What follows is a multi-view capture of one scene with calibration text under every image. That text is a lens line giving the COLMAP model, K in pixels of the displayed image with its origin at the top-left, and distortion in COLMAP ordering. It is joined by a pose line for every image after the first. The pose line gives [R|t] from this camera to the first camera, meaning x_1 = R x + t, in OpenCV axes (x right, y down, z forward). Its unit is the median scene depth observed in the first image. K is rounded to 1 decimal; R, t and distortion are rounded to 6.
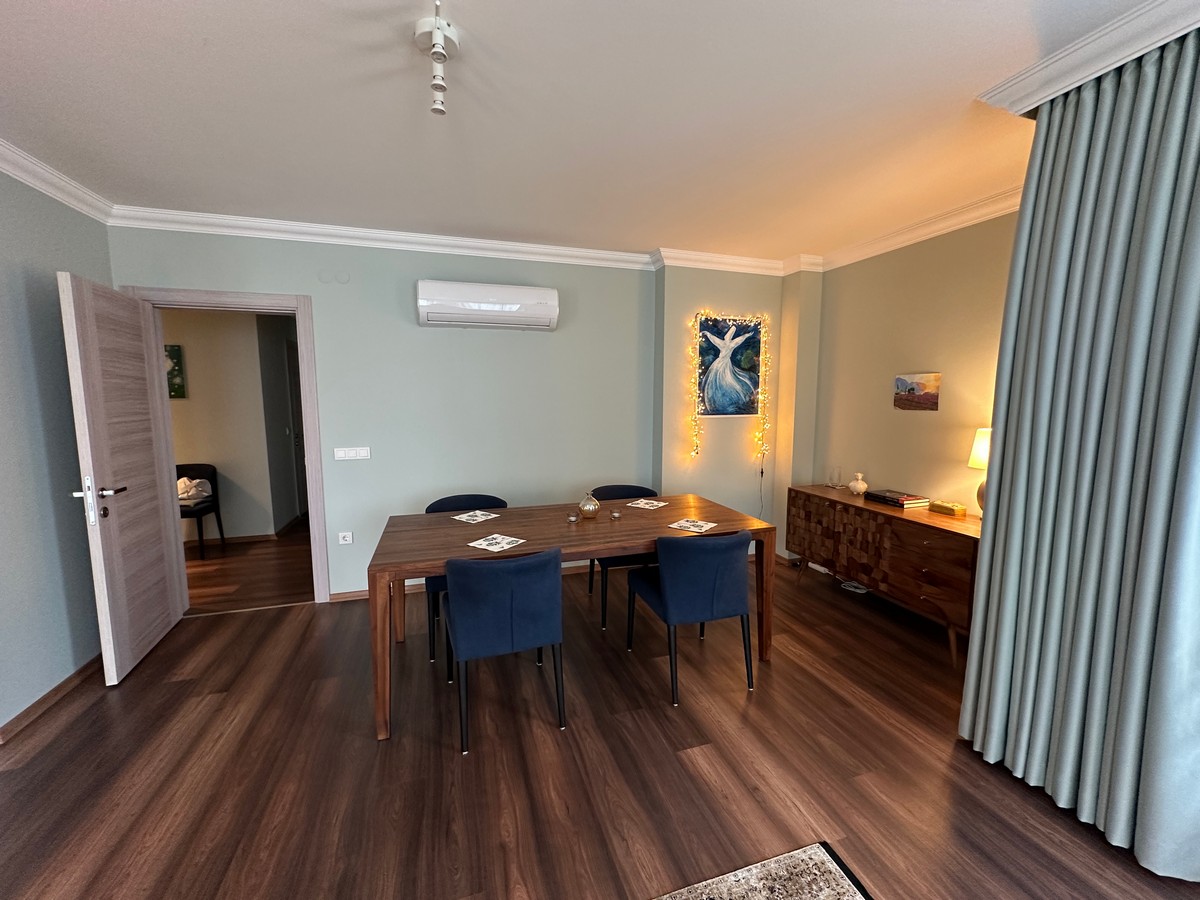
lens RADIAL K [[477.2, 0, 600.0], [0, 477.2, 450.0], [0, 0, 1]] dist [0.001550, 0.000423]
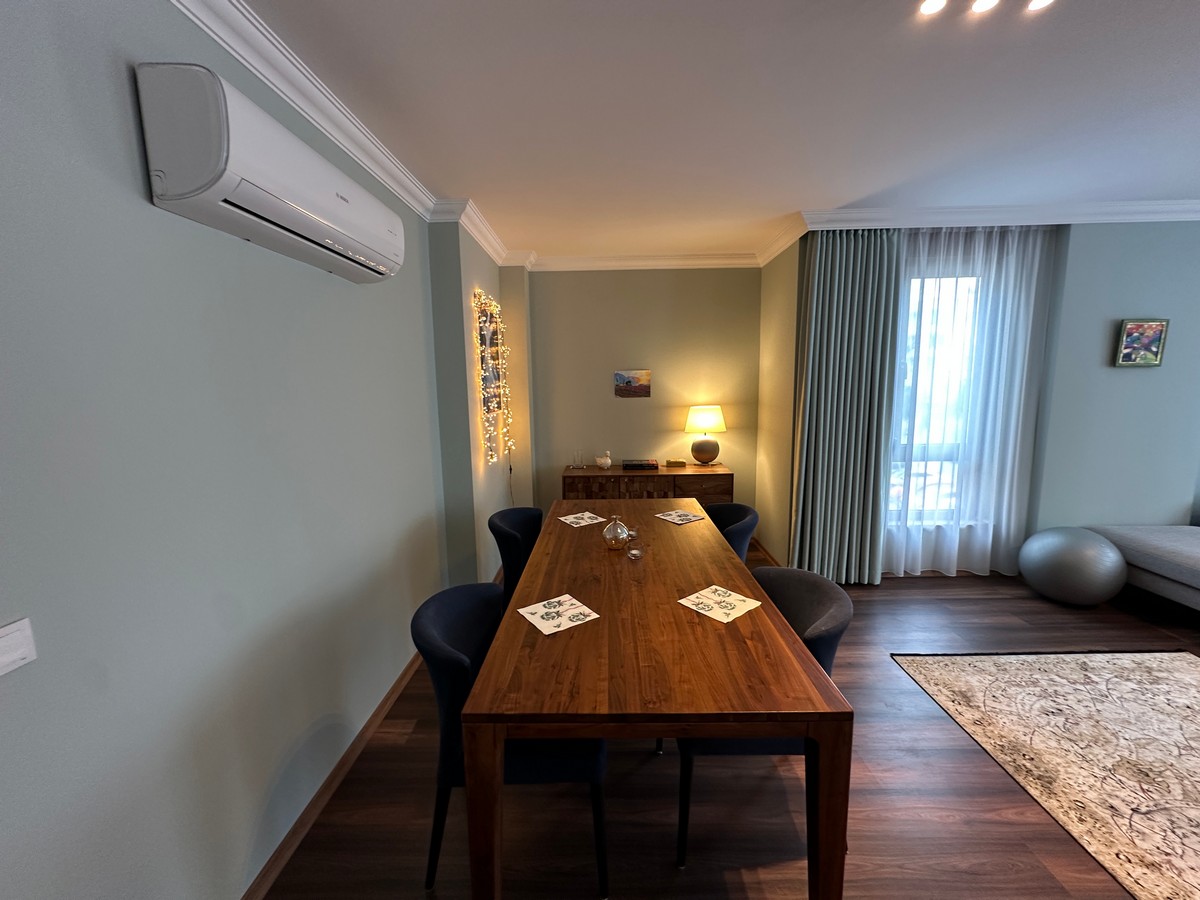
lens RADIAL K [[477.2, 0, 600.0], [0, 477.2, 450.0], [0, 0, 1]] dist [0.001550, 0.000423]
pose [[0.330267, -0.141836, 0.933170, -0.664377], [0.124915, 0.986517, 0.105735, -0.094267], [-0.935585, 0.081646, 0.343532, 0.660997]]
